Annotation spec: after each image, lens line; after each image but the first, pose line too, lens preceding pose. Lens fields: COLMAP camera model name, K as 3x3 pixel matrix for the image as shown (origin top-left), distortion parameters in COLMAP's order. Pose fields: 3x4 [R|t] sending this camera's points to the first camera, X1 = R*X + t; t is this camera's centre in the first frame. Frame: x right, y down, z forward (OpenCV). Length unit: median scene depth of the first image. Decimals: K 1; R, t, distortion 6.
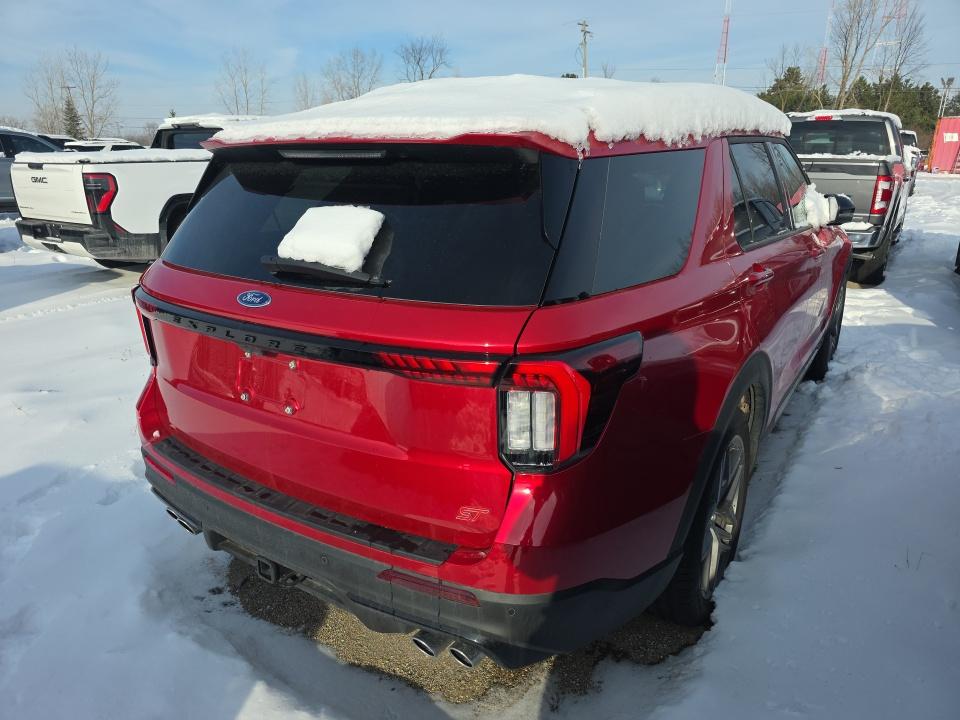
lens RADIAL K [[647.2, 0, 485.2], [0, 647.2, 376.0], [0, 0, 1]] dist [0.024089, -0.002141]
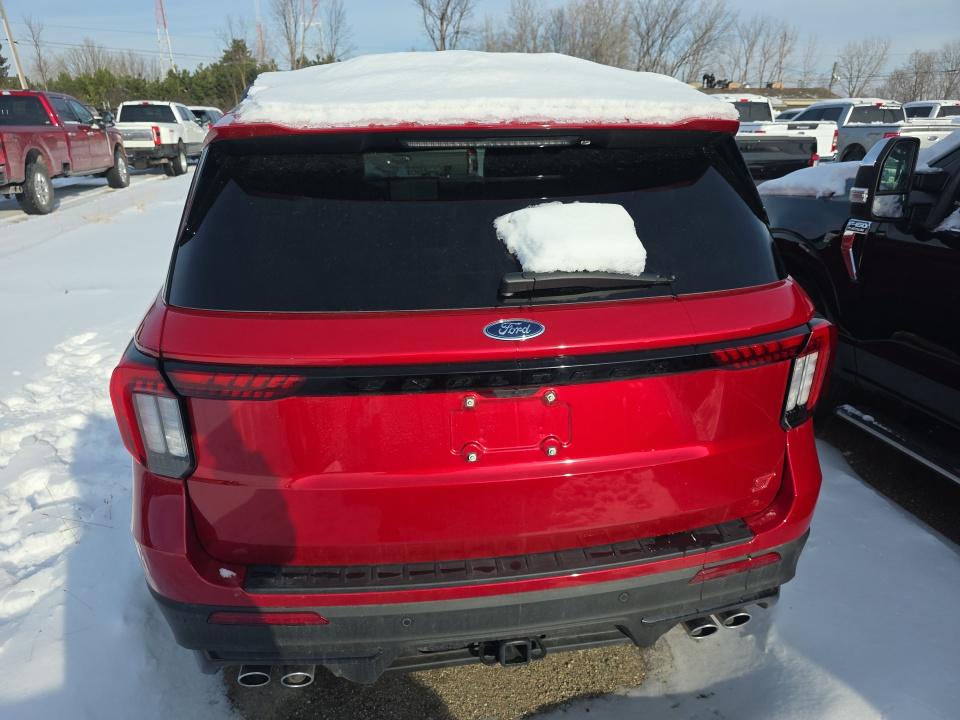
lens RADIAL K [[647.2, 0, 485.2], [0, 647.2, 376.0], [0, 0, 1]] dist [0.024089, -0.002141]
pose [[0.745973, -0.248591, 0.617841, -0.775880], [0.225138, 0.967235, 0.117343, -0.144542], [-0.626767, 0.051564, 0.777498, 0.358367]]
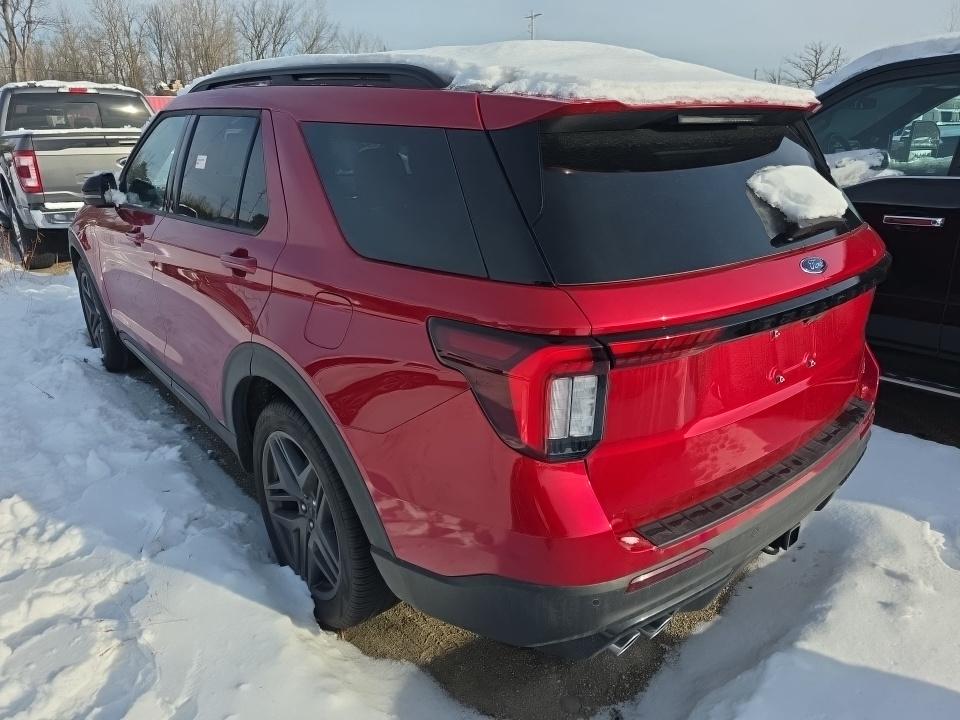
lens RADIAL K [[635.9, 0, 480.0], [0, 635.9, 360.0], [0, 0, 1]] dist [0.051618, -0.040466]
pose [[0.286784, -0.335476, 0.897335, -1.249651], [0.322474, 0.915824, 0.239327, -0.336812], [-0.902089, 0.220733, 0.370826, 0.987076]]
